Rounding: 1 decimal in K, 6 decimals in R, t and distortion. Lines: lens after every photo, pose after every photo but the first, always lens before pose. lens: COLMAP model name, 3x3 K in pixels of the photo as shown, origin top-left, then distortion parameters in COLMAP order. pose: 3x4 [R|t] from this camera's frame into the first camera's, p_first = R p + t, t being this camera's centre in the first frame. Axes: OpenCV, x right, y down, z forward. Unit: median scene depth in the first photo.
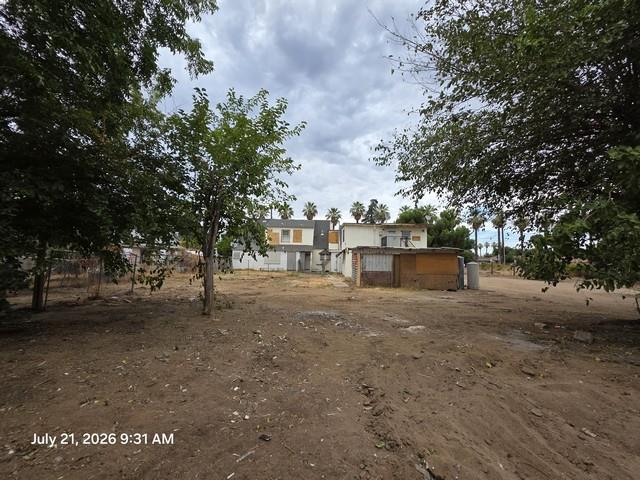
lens RADIAL K [[254.3, 0, 328.5], [0, 254.3, 243.1], [0, 0, 1]] dist [0.002964, 0.000153]
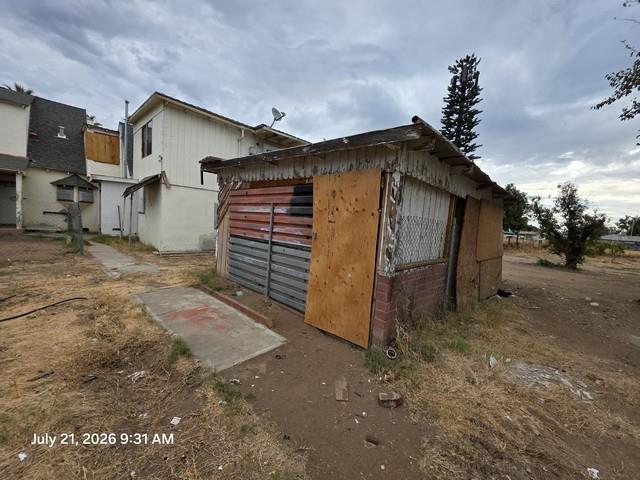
lens RADIAL K [[254.3, 0, 319.0], [0, 254.3, 243.9], [0, 0, 1]] dist [0.002964, 0.000153]
pose [[0.716747, -0.030905, 0.696648, -0.007181], [-0.097381, 0.984792, 0.143878, 0.013261], [-0.690500, -0.170964, 0.702838, 0.161872]]
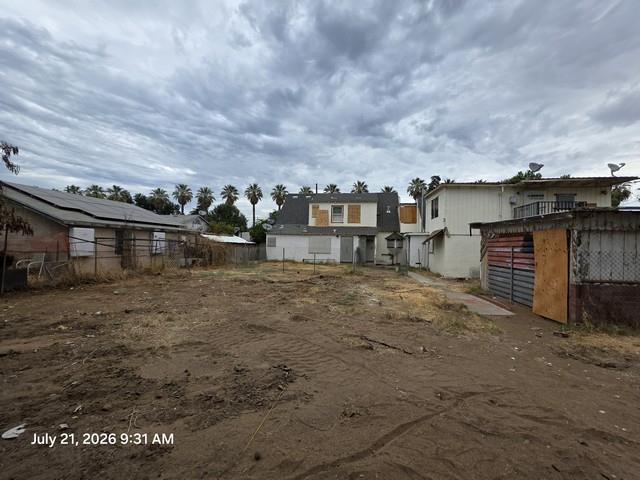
lens RADIAL K [[254.3, 0, 325.0], [0, 254.3, 243.4], [0, 0, 1]] dist [0.002964, 0.000153]
pose [[0.983365, -0.004448, -0.181588, -0.026803], [0.012660, 0.998947, 0.044090, 0.007749], [0.181201, -0.045655, 0.982386, 0.105516]]
